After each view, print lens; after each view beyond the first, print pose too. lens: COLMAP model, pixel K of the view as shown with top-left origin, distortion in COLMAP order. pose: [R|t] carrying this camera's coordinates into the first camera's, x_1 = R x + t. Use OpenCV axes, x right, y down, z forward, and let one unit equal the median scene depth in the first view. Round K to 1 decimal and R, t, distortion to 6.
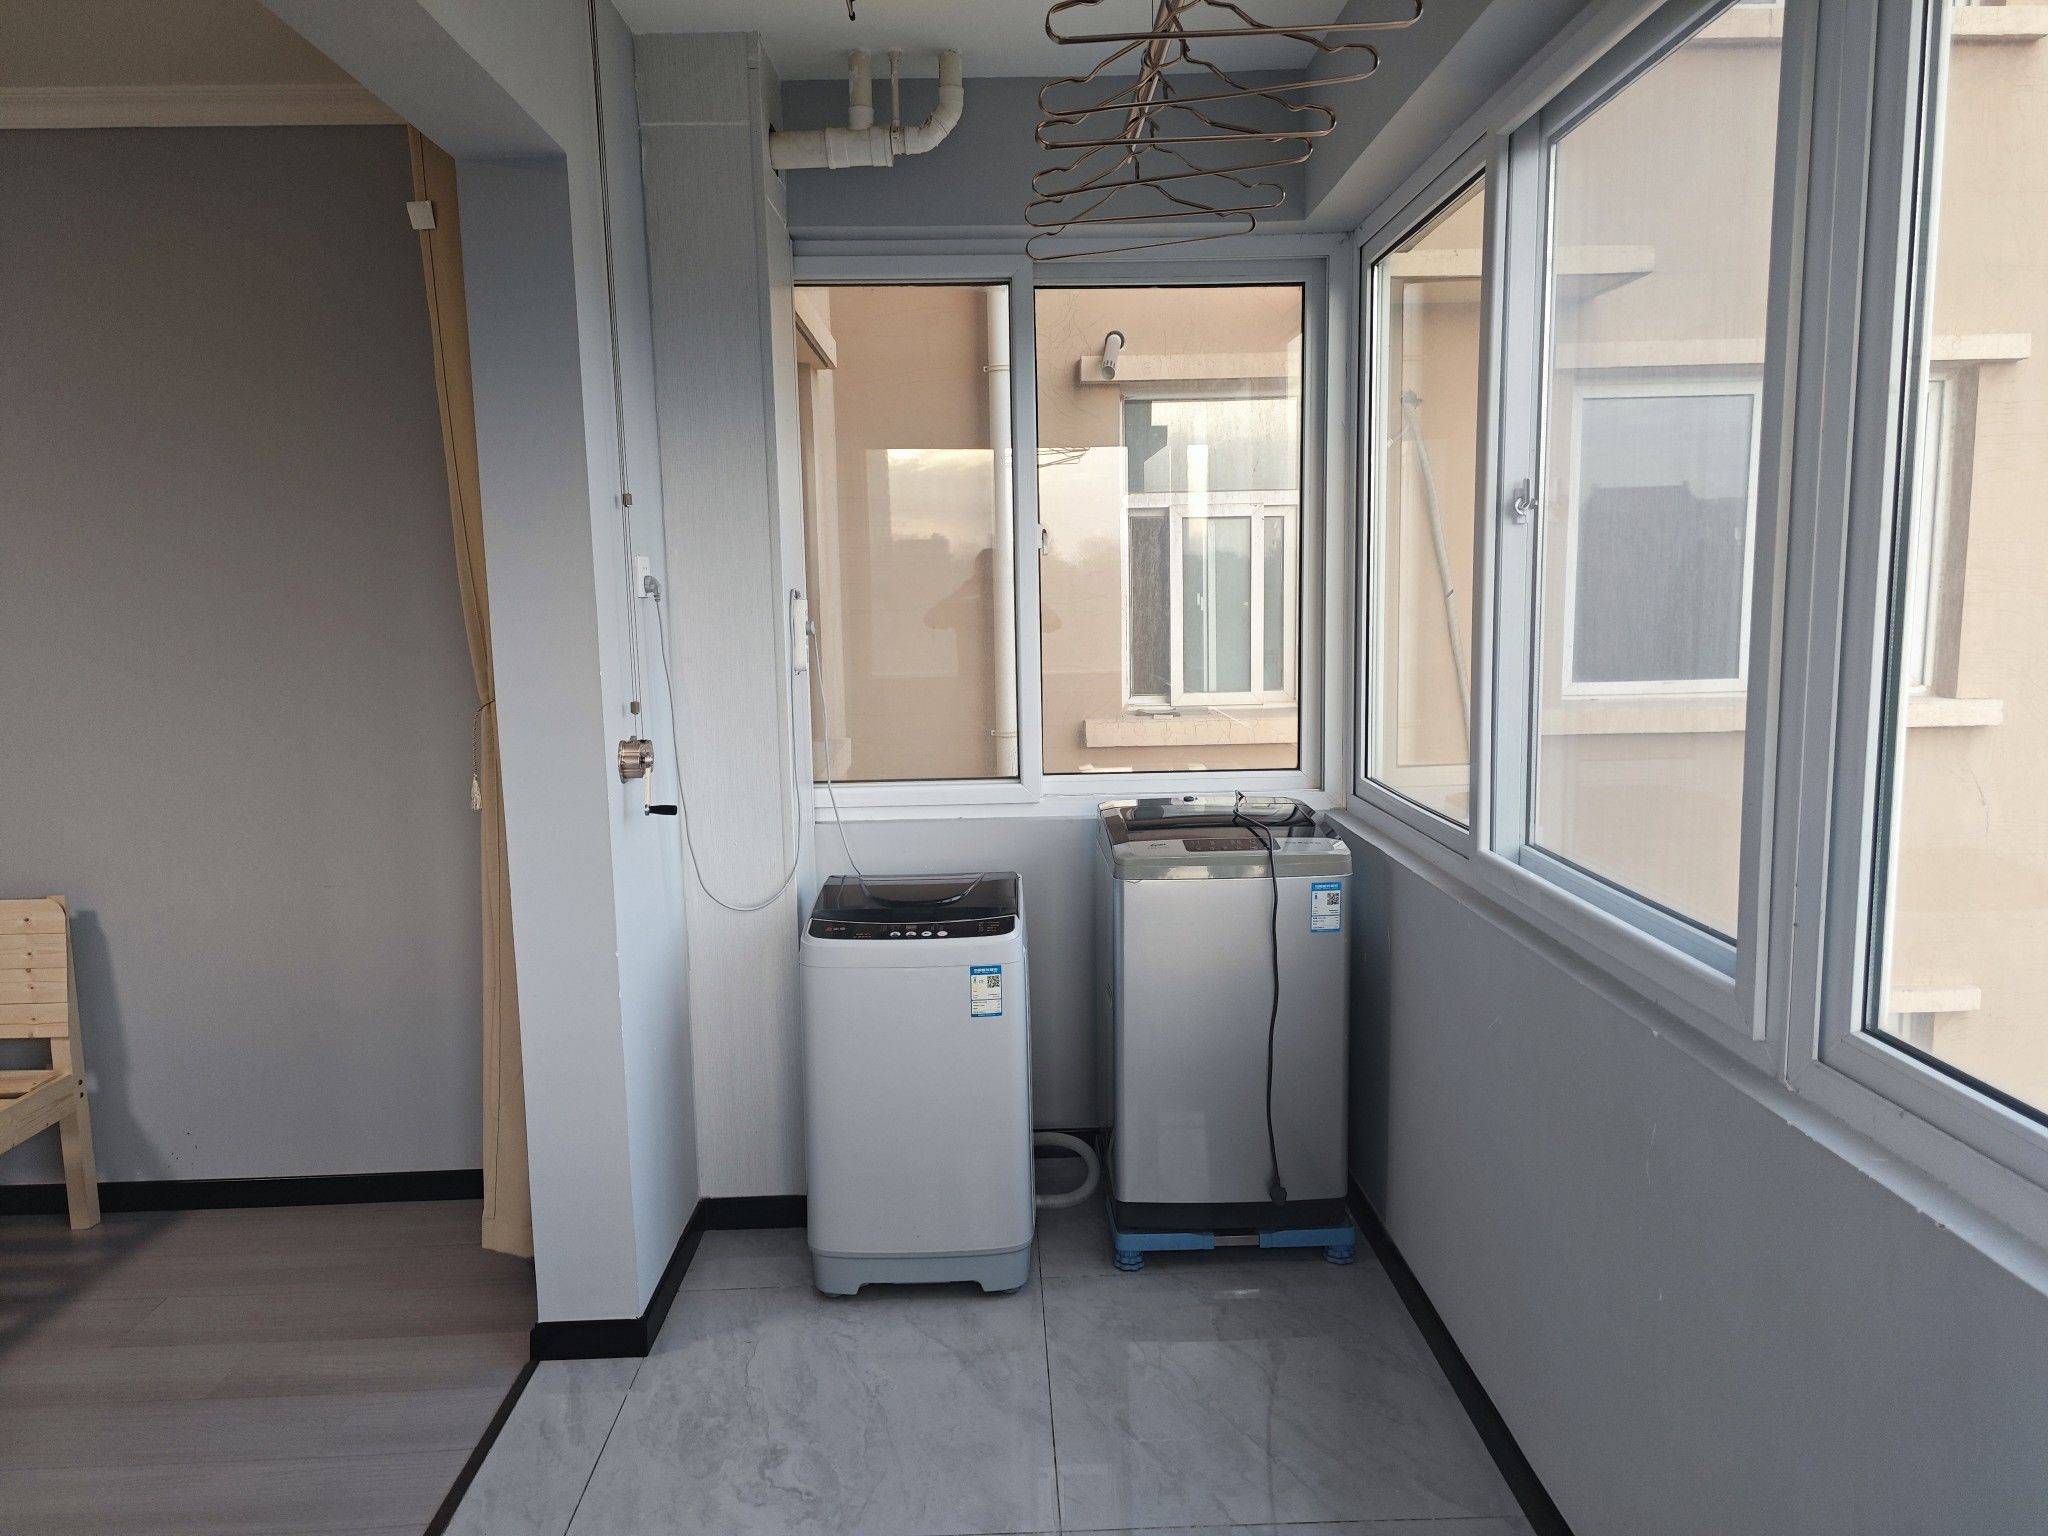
lens RADIAL K [[1374.2, 0, 1024.0], [0, 1374.2, 768.0], [0, 0, 1]] dist [0.004296, -0.002266]
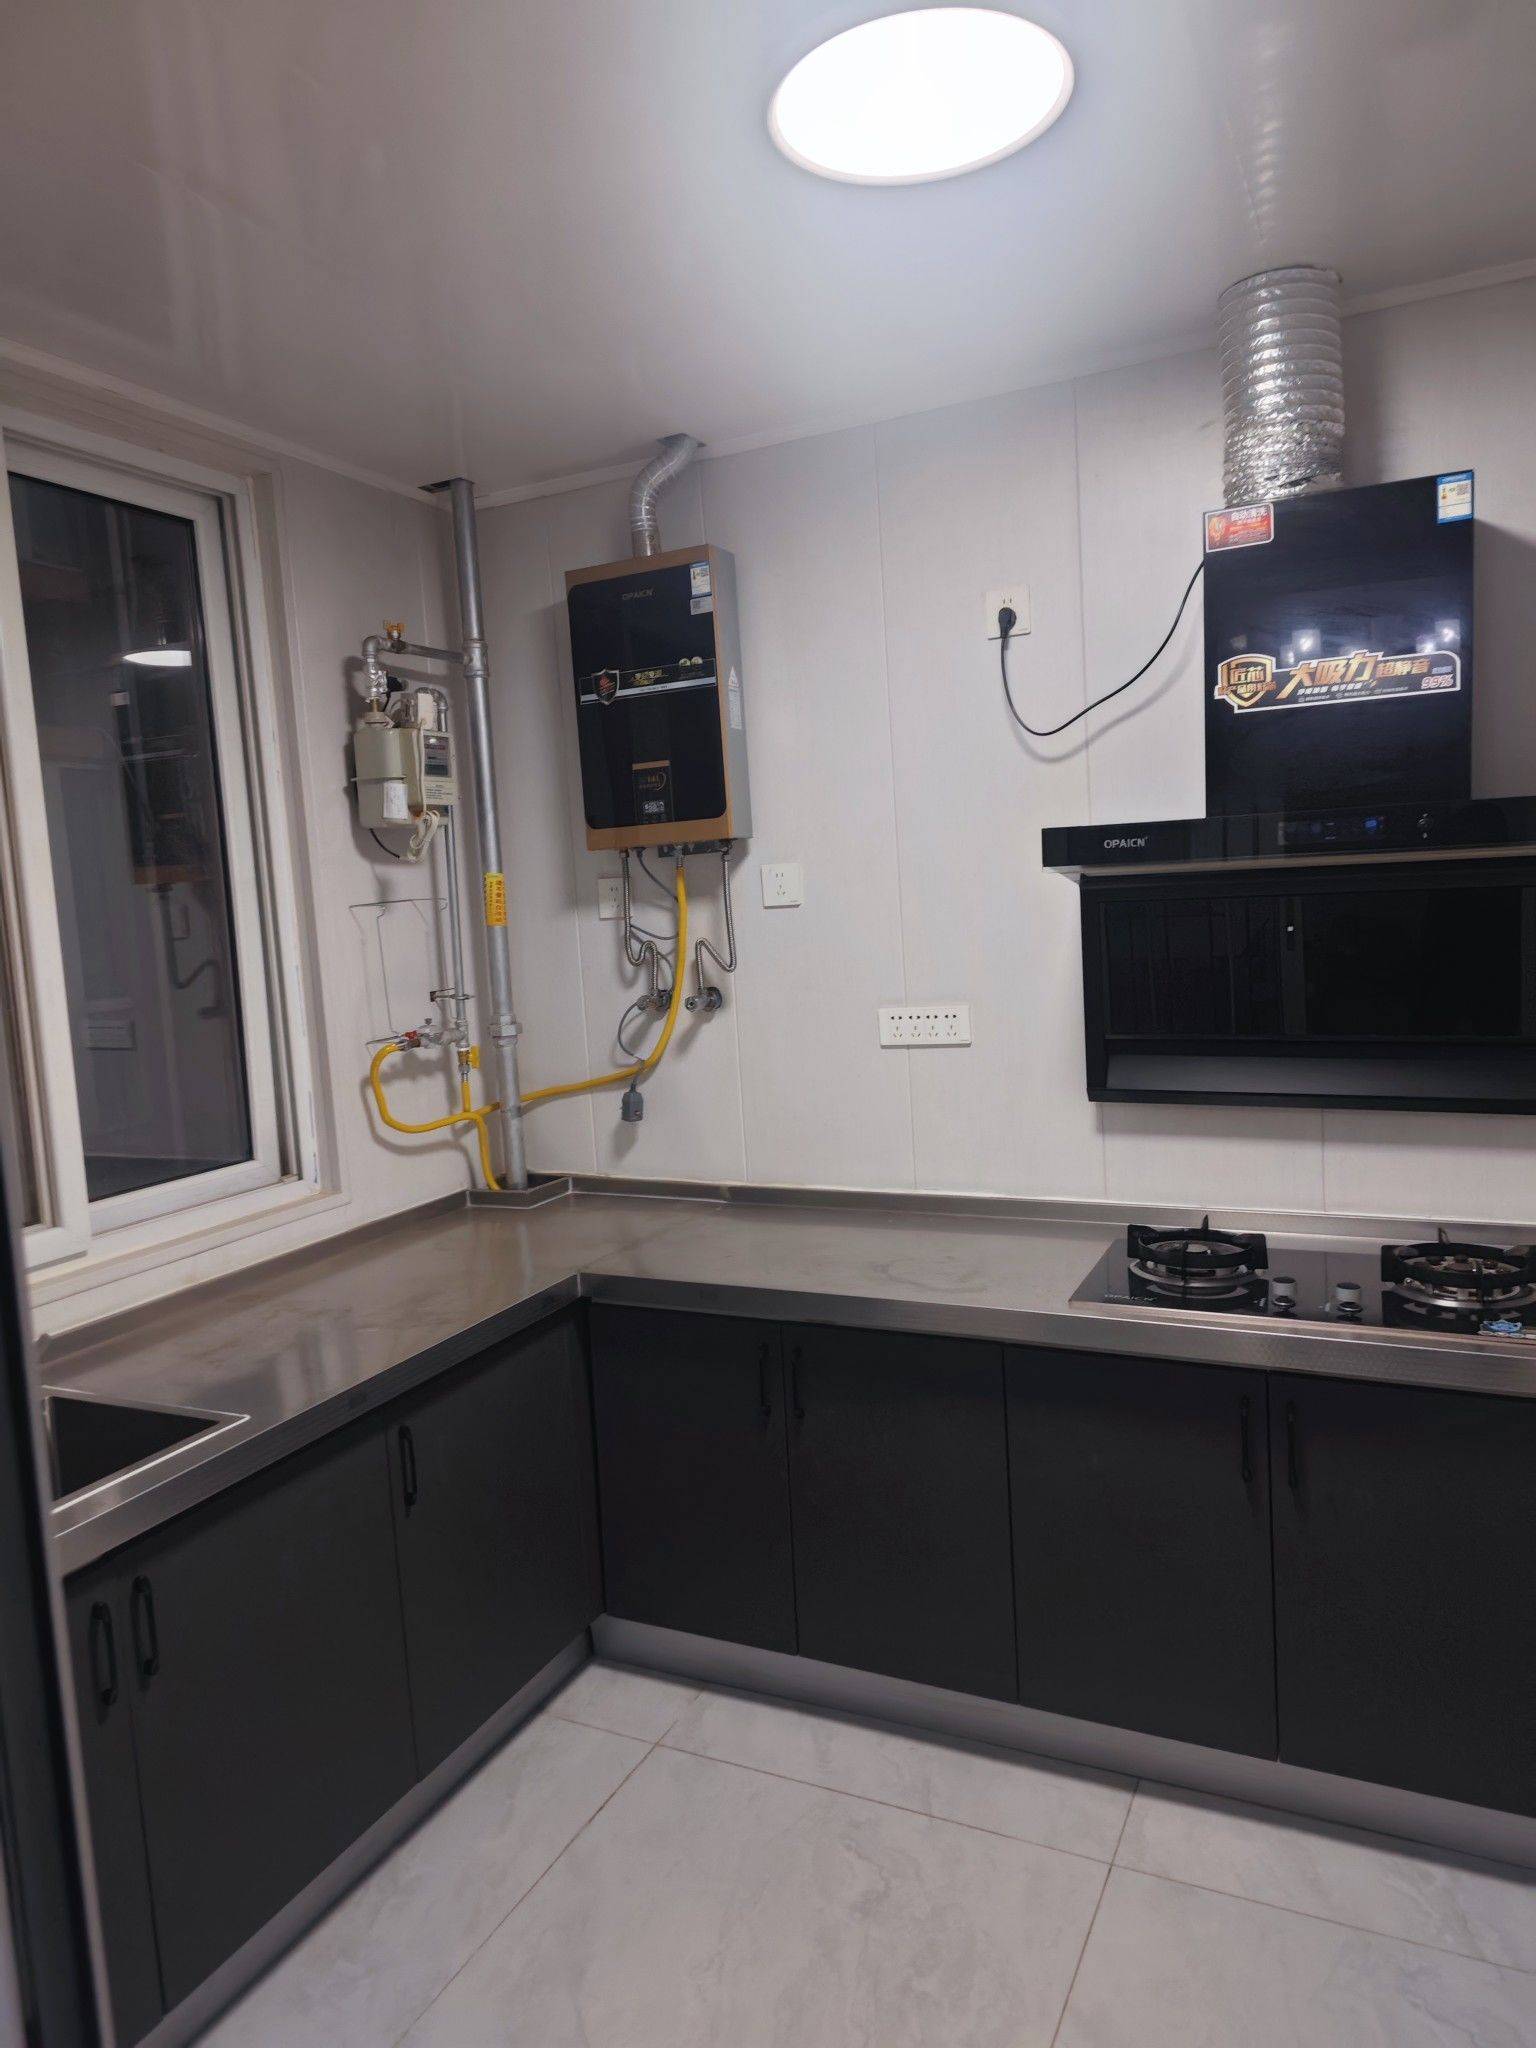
lens RADIAL K [[1374.2, 0, 776.9], [0, 1374.2, 1051.7], [0, 0, 1]] dist [0.004296, -0.002266]
pose [[-0.890461, 0.008867, 0.454974, -0.520680], [0.123720, 0.966867, 0.223298, -0.199603], [-0.437919, 0.255127, -0.862054, 1.619835]]
